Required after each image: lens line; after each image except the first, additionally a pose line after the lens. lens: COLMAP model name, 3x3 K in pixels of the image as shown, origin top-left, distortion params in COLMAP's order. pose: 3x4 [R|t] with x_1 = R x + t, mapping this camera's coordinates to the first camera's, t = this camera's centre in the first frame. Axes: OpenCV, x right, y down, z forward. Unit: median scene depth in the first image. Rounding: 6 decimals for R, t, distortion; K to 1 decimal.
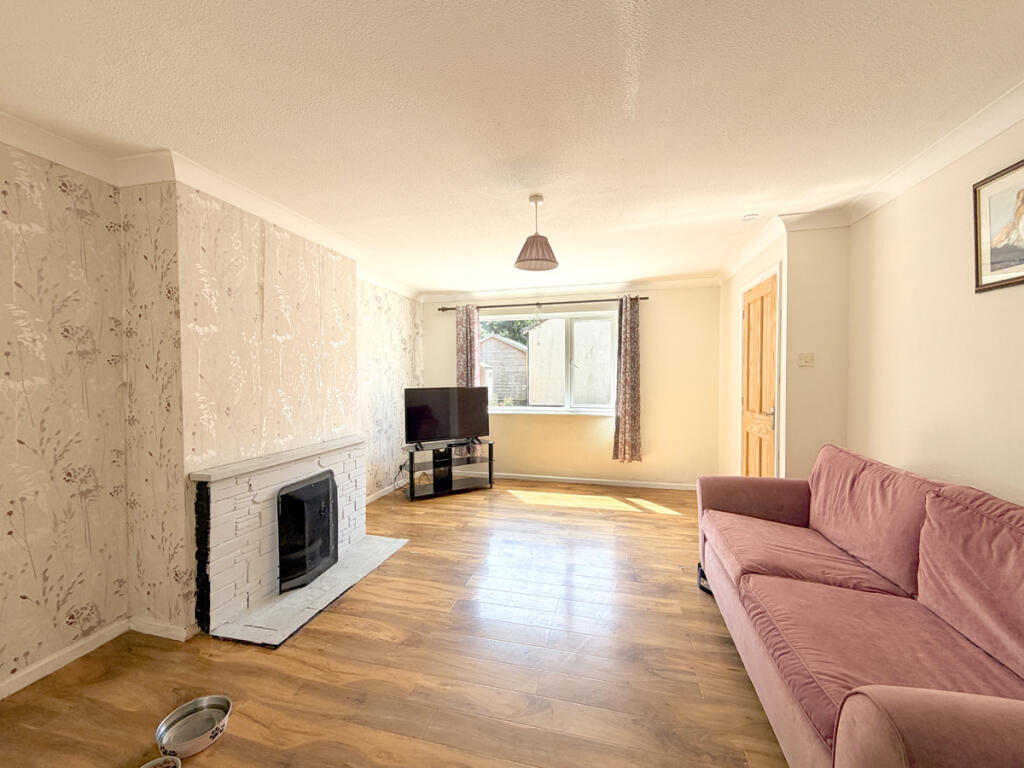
lens RADIAL K [[410.1, 0, 510.7], [0, 410.1, 383.9], [0, 0, 1]] dist [-0.000069, -0.000014]
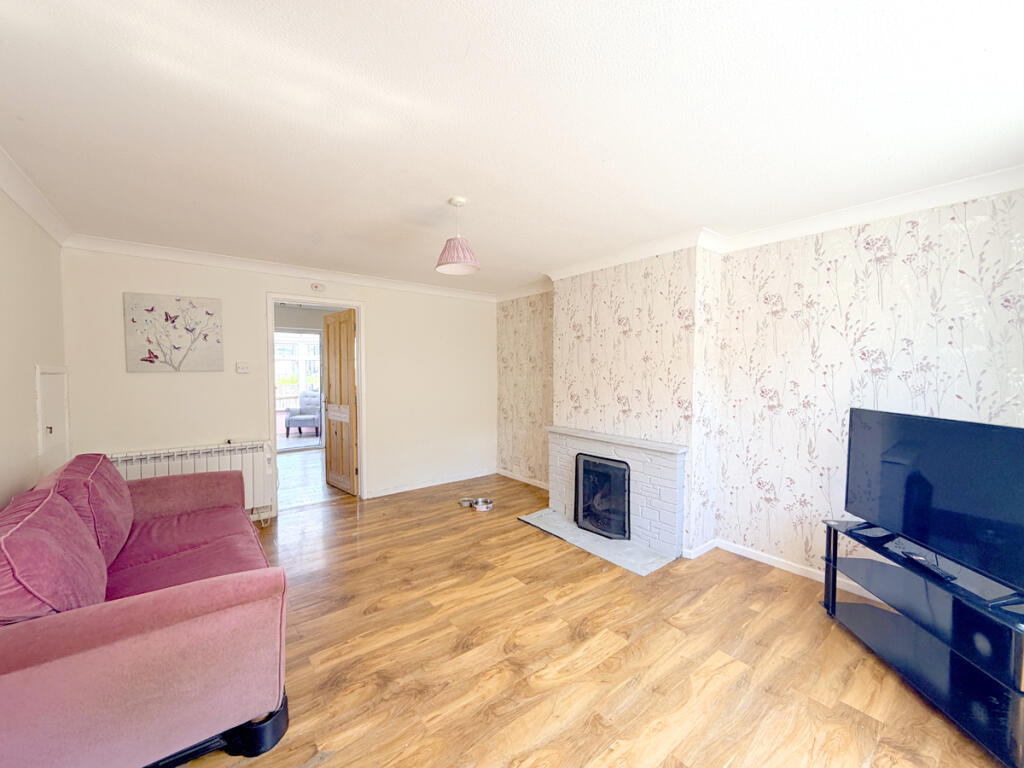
lens RADIAL K [[410.1, 0, 510.6], [0, 410.1, 385.0], [0, 0, 1]] dist [-0.000069, -0.000014]
pose [[-0.617024, 0.036386, -0.786102, 0.650891], [-0.012723, 0.998339, 0.056196, -0.063657], [0.786841, 0.044676, -0.615536, 1.470667]]
